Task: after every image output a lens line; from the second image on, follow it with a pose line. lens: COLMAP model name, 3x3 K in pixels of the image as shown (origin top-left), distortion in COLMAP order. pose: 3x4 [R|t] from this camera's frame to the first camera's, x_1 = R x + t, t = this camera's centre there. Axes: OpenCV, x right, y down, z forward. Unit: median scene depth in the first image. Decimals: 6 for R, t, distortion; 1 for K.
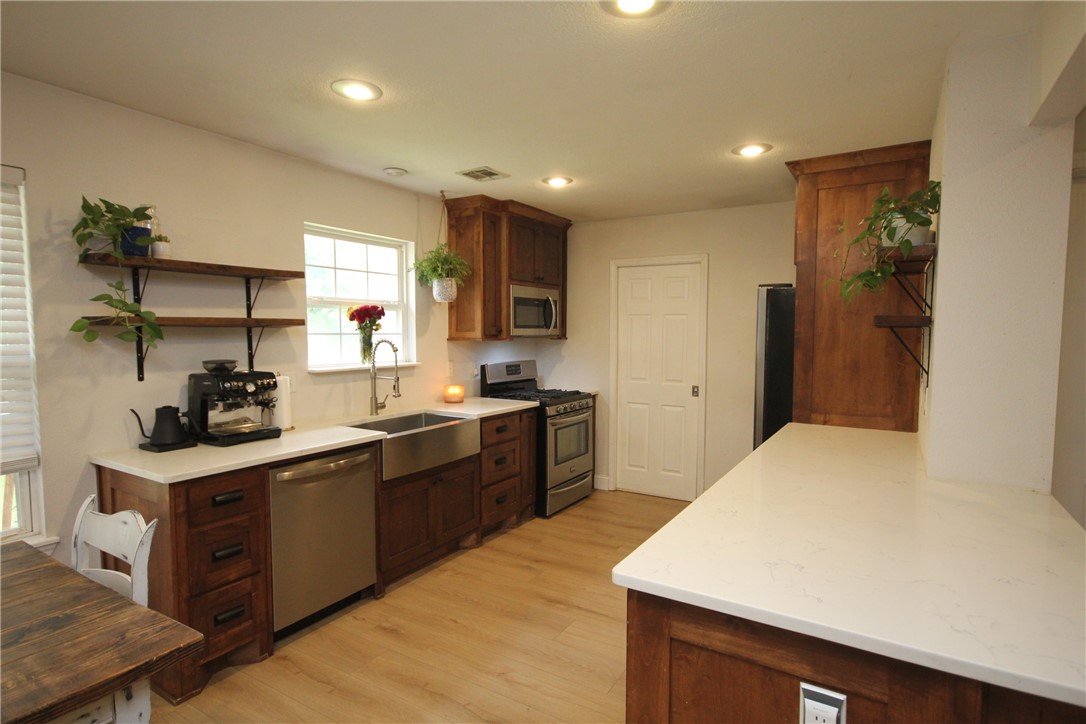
lens RADIAL K [[569.8, 0, 543.5], [0, 569.8, 369.1], [0, 0, 1]] dist [0.005117, 0.000800]
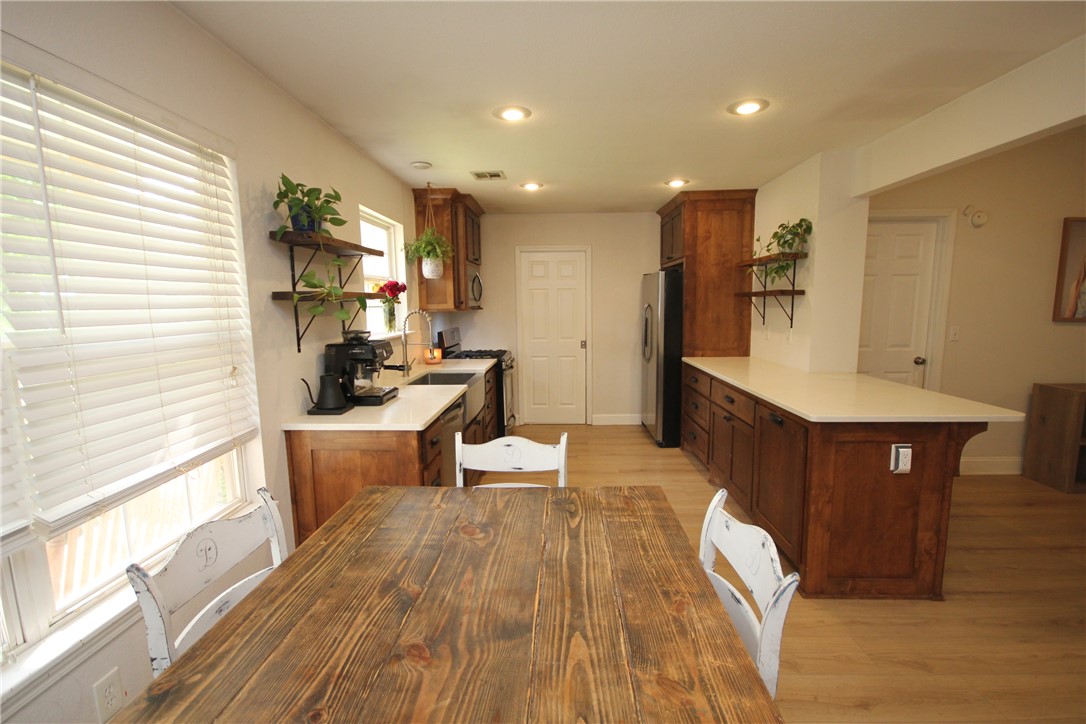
lens RADIAL K [[503.1, 0, 543.1], [0, 503.1, 367.5], [0, 0, 1]] dist [-0.002109, 0.000449]
pose [[0.867926, -0.076544, 0.490760, -0.590554], [0.047830, 0.996342, 0.070810, 0.003561], [-0.494385, -0.037985, 0.868413, -0.028217]]
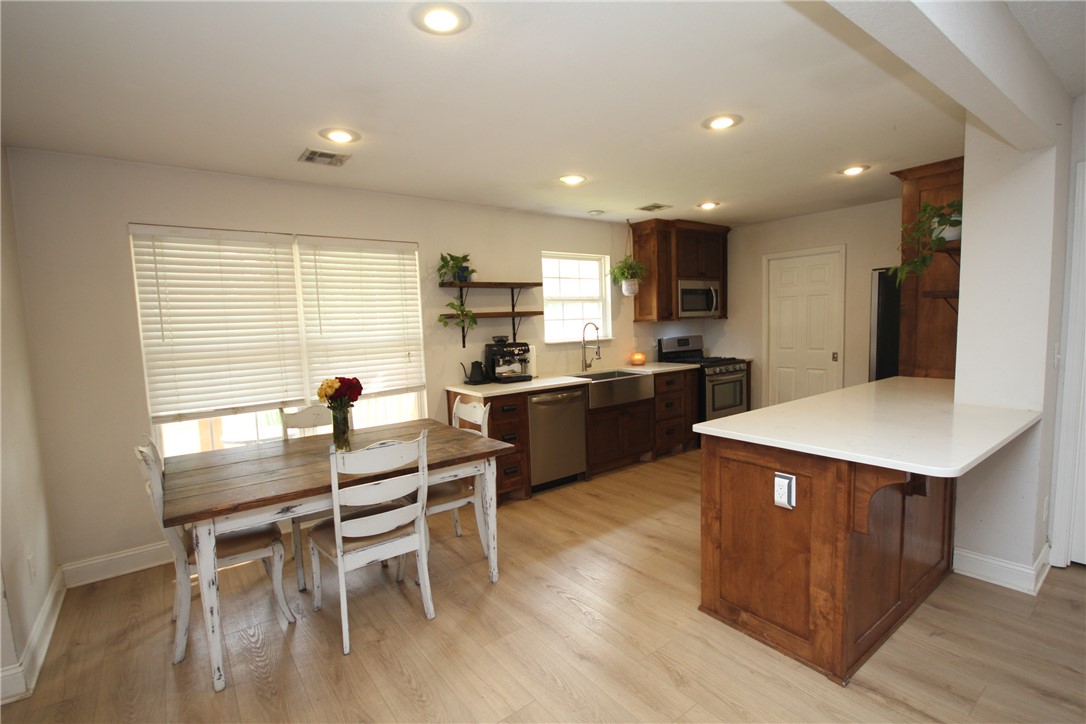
lens RADIAL K [[503.1, 0, 543.1], [0, 503.1, 367.5], [0, 0, 1]] dist [-0.002109, 0.000449]
pose [[0.930459, -0.001143, -0.366394, 0.106787], [0.012432, 0.999518, 0.028452, 0.031733], [0.366185, -0.031028, 0.930025, -0.334959]]
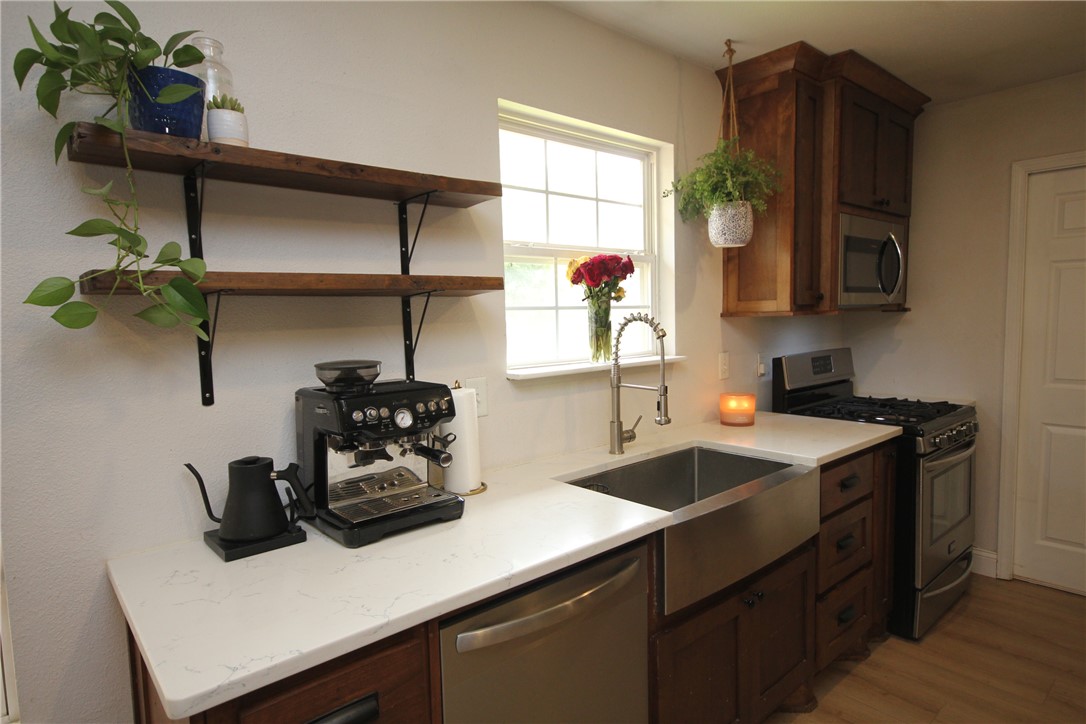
lens RADIAL K [[612.9, 0, 539.9], [0, 612.9, 369.8], [0, 0, 1]] dist [0.003906, 0.001359]
pose [[0.954089, 0.002060, -0.299517, -0.201767], [0.006092, 0.999636, 0.026281, -0.017221], [0.299462, -0.026899, 0.953729, 0.437969]]
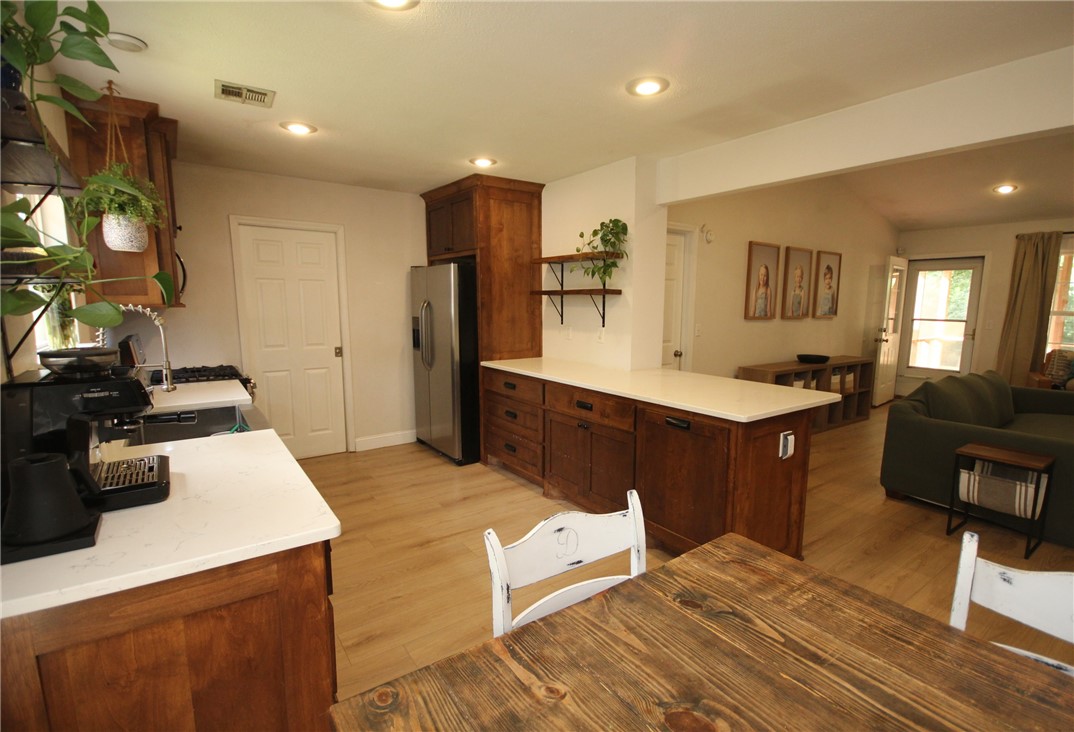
lens RADIAL K [[508.2, 0, 550.4], [0, 508.2, 371.4], [0, 0, 1]] dist [0.000315, -0.000001]
pose [[0.376991, -0.128695, 0.917233, -0.661225], [0.056939, 0.991647, 0.115734, -0.019258], [-0.924465, 0.008596, 0.381169, 0.353210]]
